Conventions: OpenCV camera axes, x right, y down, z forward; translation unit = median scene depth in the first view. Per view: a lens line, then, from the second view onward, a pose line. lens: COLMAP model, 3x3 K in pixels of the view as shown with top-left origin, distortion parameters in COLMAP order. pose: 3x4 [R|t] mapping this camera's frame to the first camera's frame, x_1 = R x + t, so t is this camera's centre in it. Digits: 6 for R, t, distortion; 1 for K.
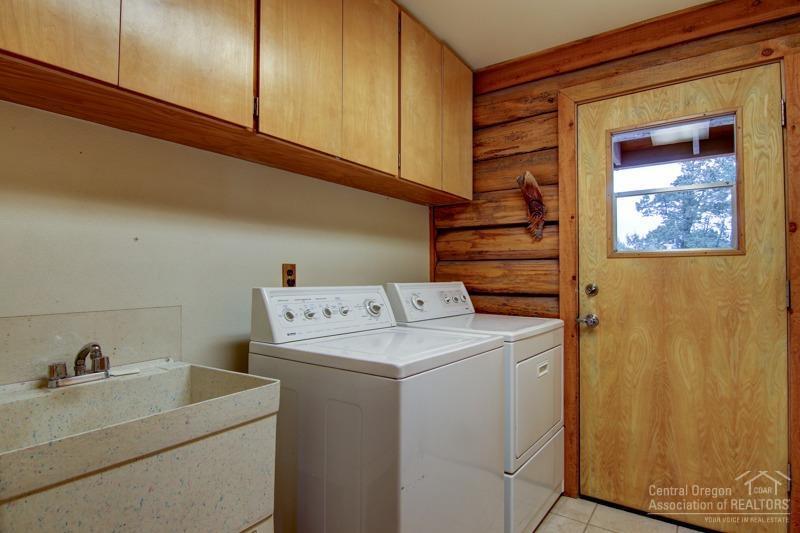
lens RADIAL K [[414.9, 0, 395.6], [0, 414.9, 267.3], [0, 0, 1]] dist [-0.003523, -0.004380]
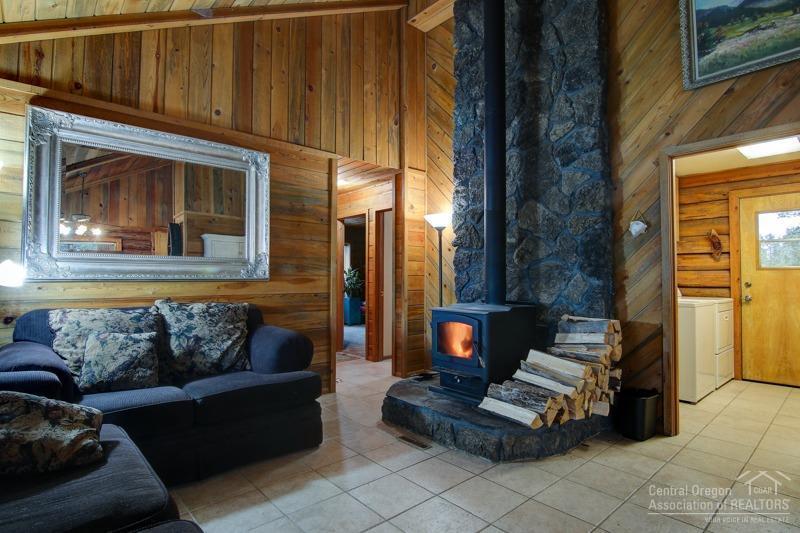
lens RADIAL K [[414.9, 0, 404.9], [0, 414.9, 268.9], [0, 0, 1]] dist [-0.003523, -0.004380]
pose [[0.980136, -0.005672, -0.198246, -0.817720], [0.005873, 0.999983, 0.000428, -0.037422], [0.198240, -0.001584, 0.980152, -1.405859]]
